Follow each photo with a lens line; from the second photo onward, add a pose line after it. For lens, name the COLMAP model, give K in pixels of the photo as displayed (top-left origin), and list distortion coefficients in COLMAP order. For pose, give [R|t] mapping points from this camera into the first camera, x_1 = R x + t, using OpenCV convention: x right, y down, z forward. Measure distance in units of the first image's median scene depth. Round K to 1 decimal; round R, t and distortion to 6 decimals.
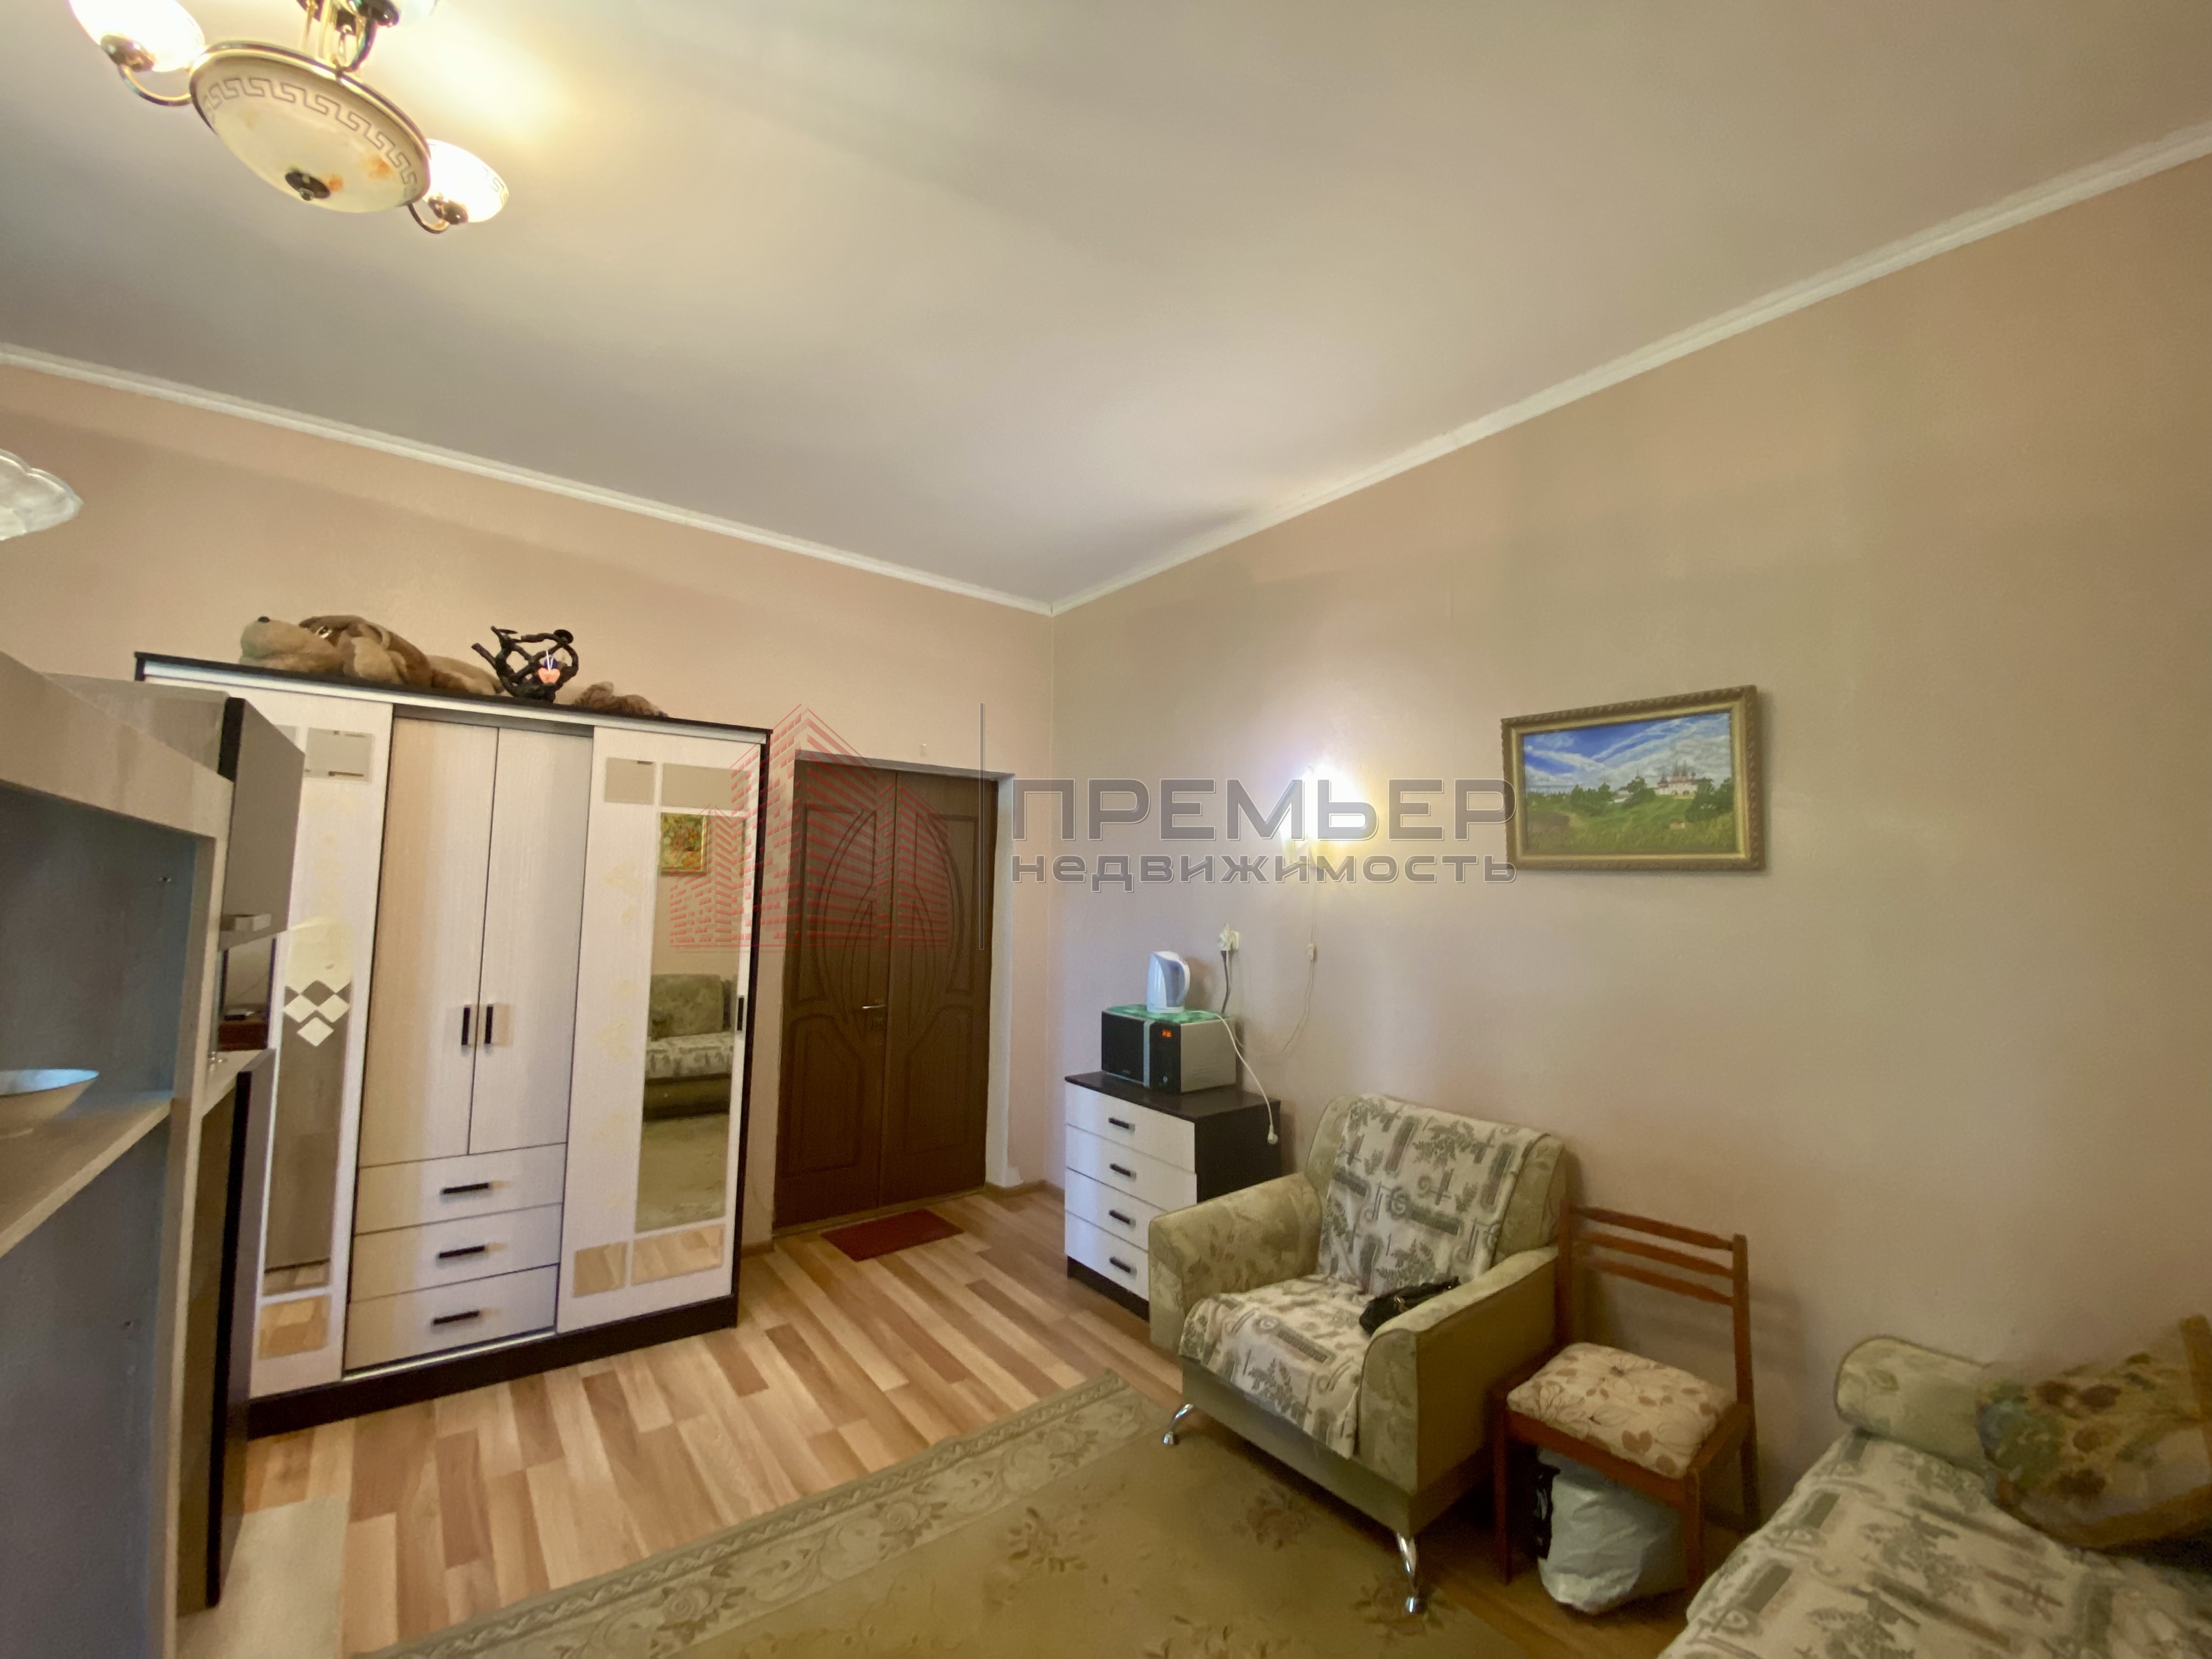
lens RADIAL K [[895.3, 0, 1096.6], [0, 895.3, 826.6], [0, 0, 1]] dist [-0.000935, -0.010463]
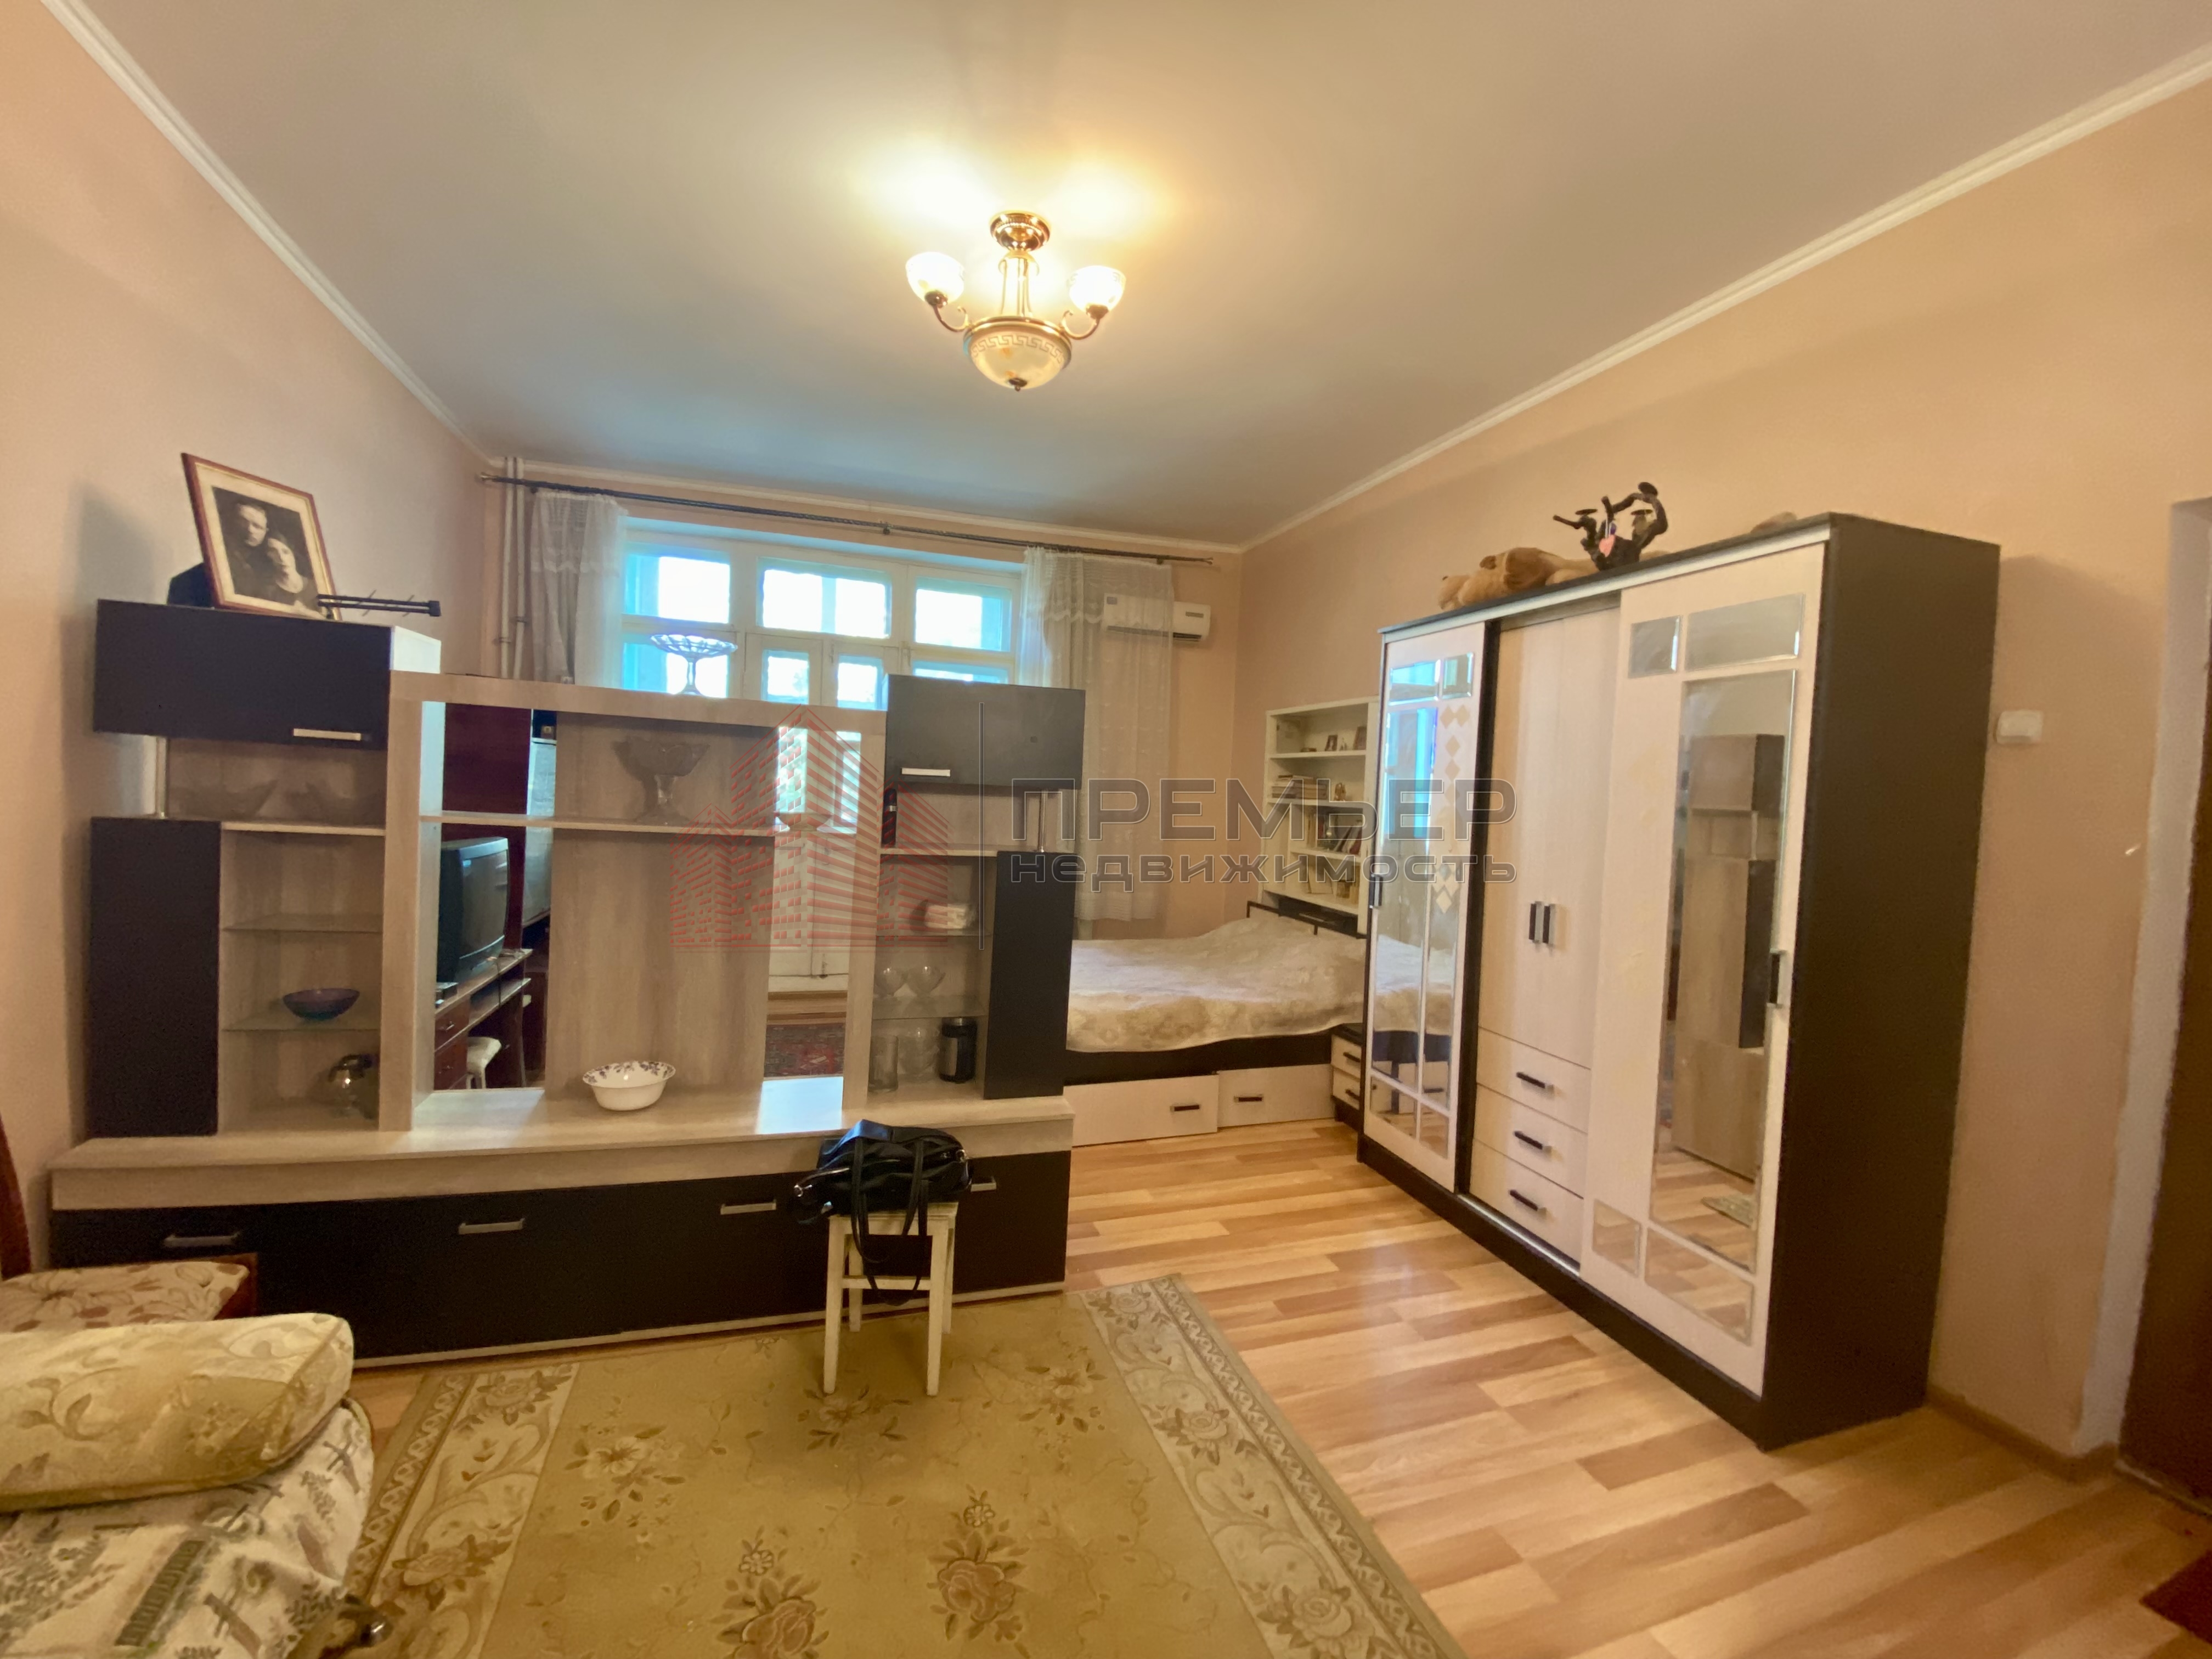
lens RADIAL K [[896.6, 0, 1097.4], [0, 896.6, 828.5], [0, 0, 1]] dist [0.030936, -0.024374]
pose [[-0.323172, 0.011169, -0.946274, 0.443952], [0.025408, 0.999672, 0.003122, 0.107876], [0.945999, -0.023034, -0.323350, 0.908661]]
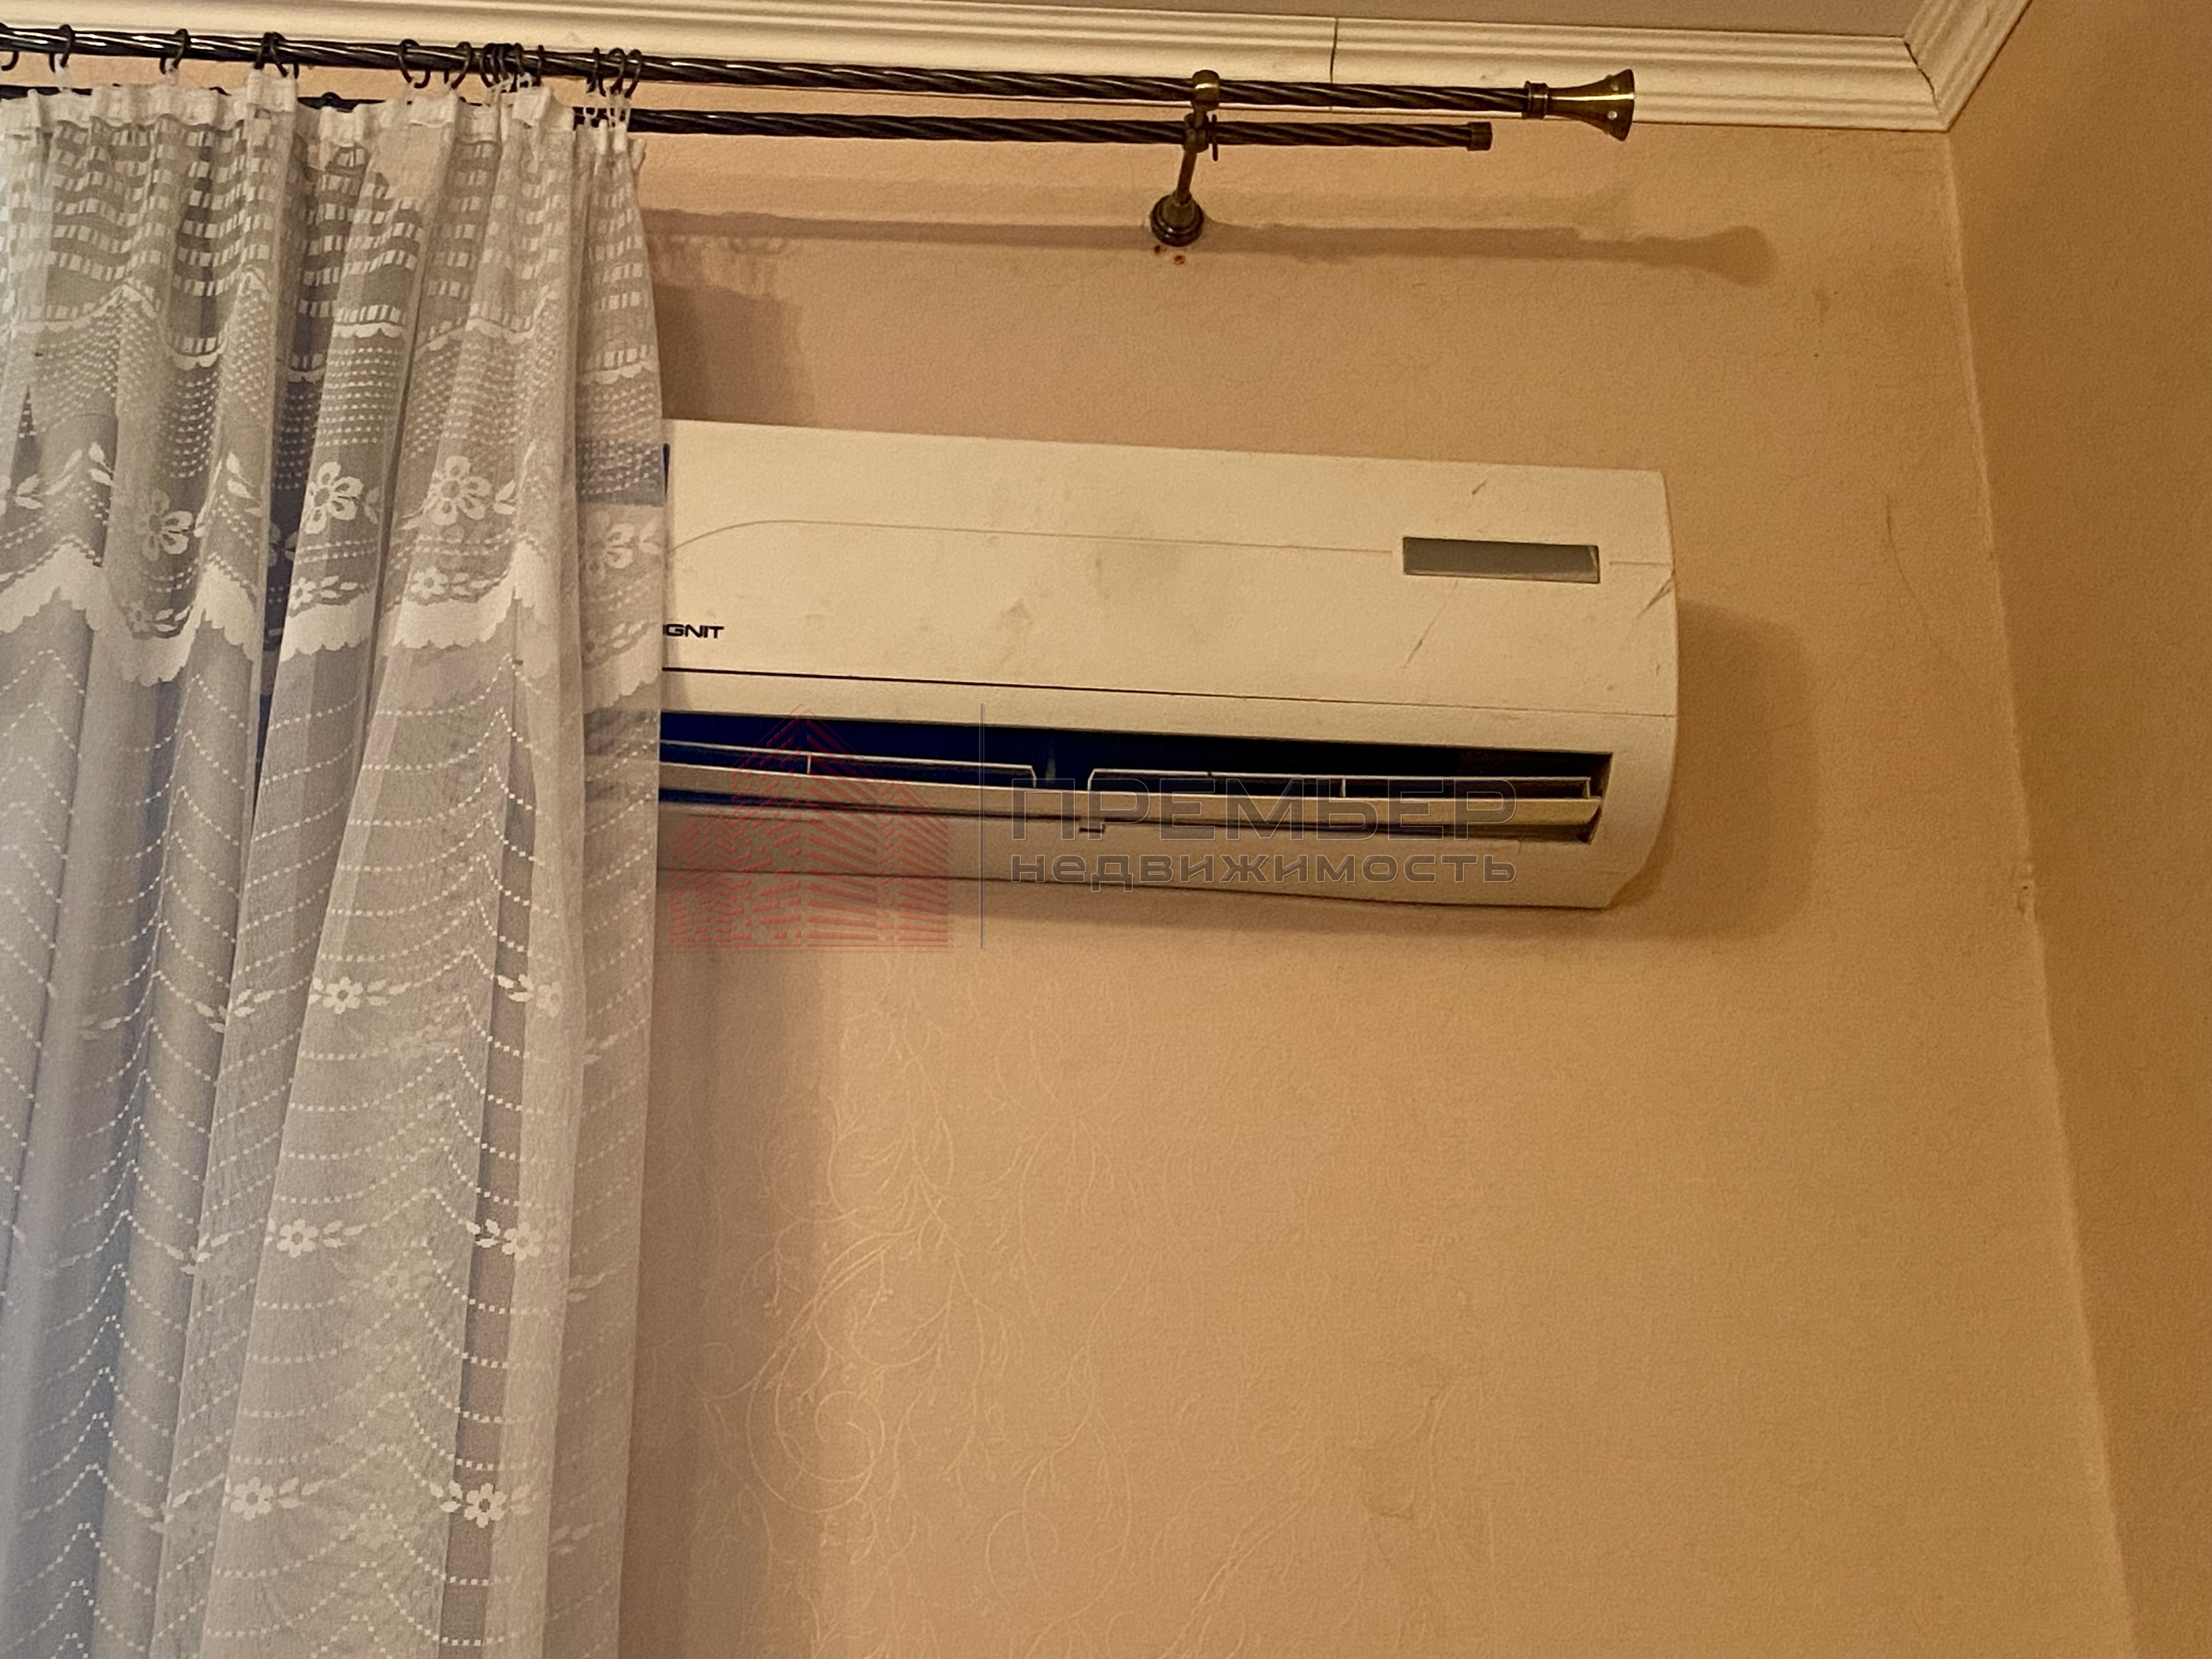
lens RADIAL K [[3183.3, 0, 1106.0], [0, 3183.3, 829.5], [0, 0, 1]] dist [0.002641, 0.005309]
pose [[-0.507633, -0.339274, -0.791961, -1.044735], [0.057133, 0.903924, -0.423861, -0.025197], [0.859677, -0.260413, -0.439478, 0.676289]]
